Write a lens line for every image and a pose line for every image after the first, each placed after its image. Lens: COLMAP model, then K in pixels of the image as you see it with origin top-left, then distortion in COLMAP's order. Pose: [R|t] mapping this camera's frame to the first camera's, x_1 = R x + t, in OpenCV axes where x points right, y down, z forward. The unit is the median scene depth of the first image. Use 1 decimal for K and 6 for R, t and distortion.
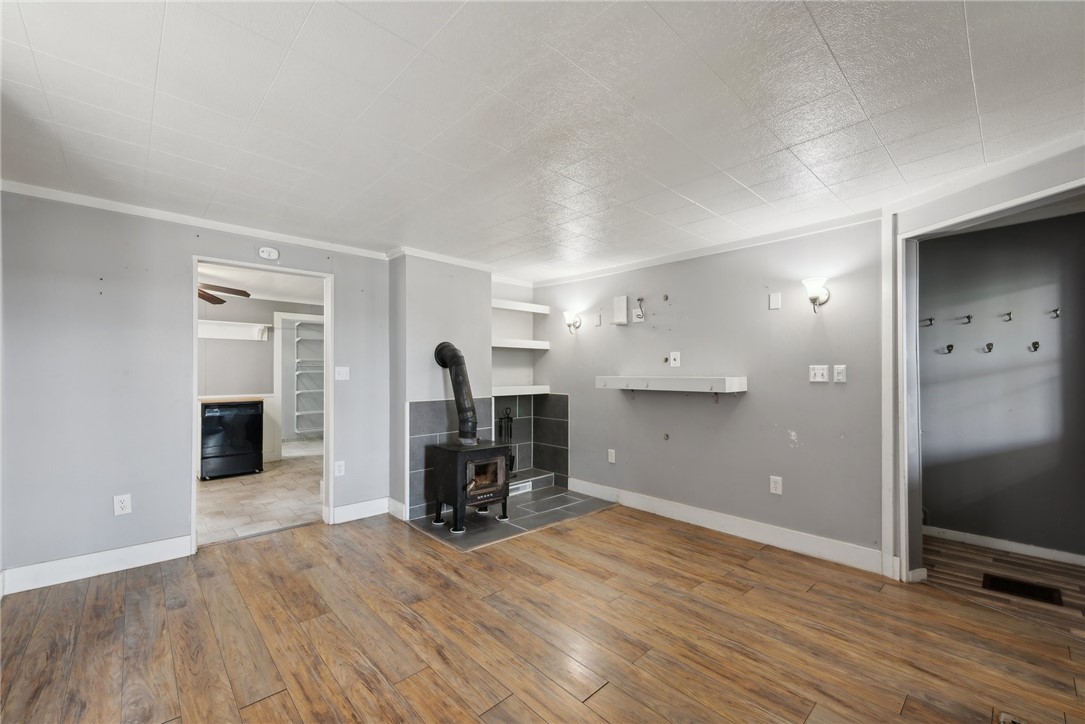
lens RADIAL K [[438.1, 0, 545.3], [0, 438.1, 370.3], [0, 0, 1]] dist [0.013848, -0.000215]
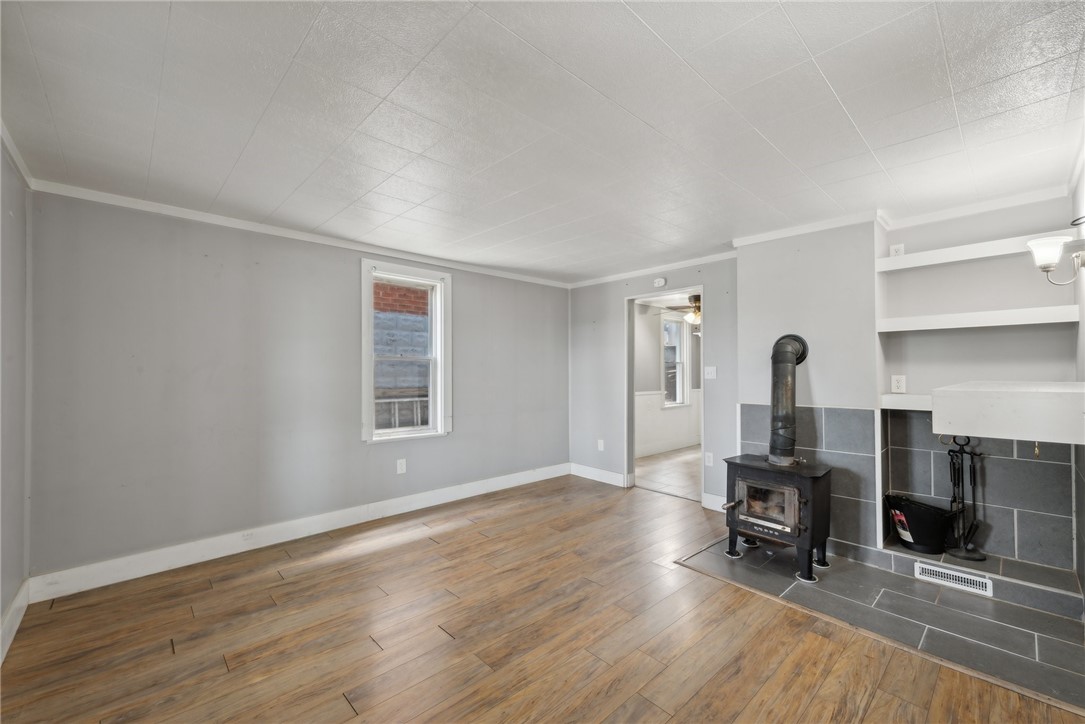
lens RADIAL K [[438.1, 0, 552.9], [0, 438.1, 364.6], [0, 0, 1]] dist [0.013848, -0.000215]
pose [[0.016660, -0.013638, -0.999768, 0.756747], [0.004980, 0.999896, -0.013557, -0.000109], [0.999849, -0.004753, 0.016726, 0.711810]]
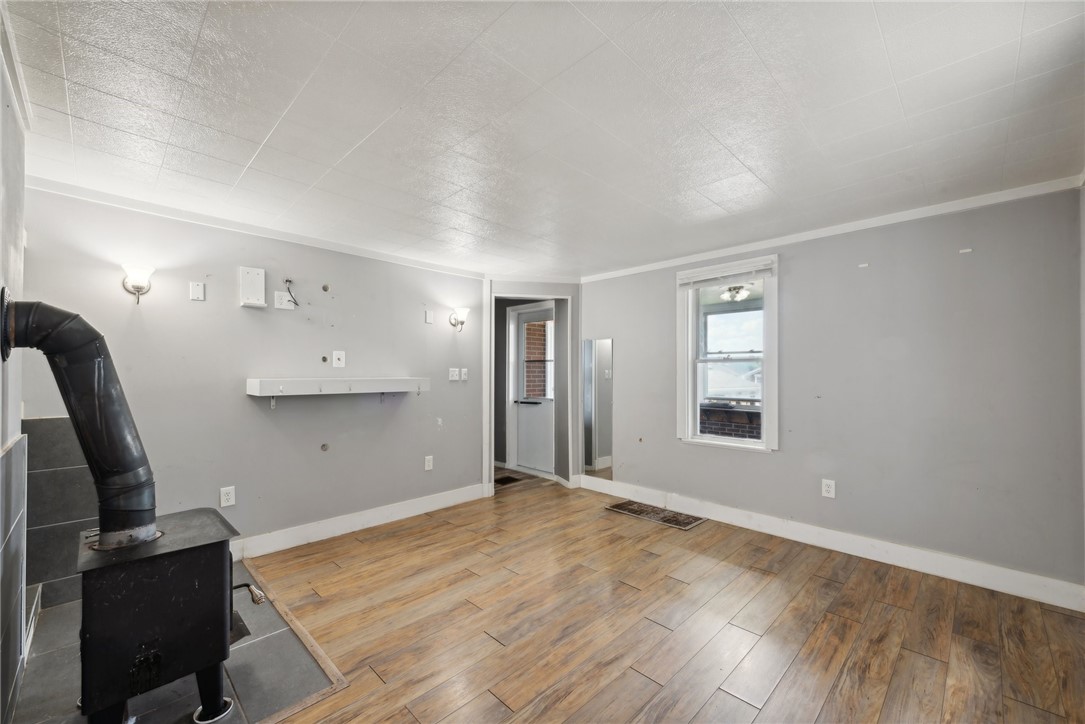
lens RADIAL K [[438.1, 0, 537.2], [0, 438.1, 366.8], [0, 0, 1]] dist [0.013848, -0.000215]
pose [[-0.028387, 0.015102, 0.999483, -0.773875], [-0.005683, 0.999867, -0.015269, 0.003285], [-0.999581, -0.006113, -0.028297, 0.757865]]
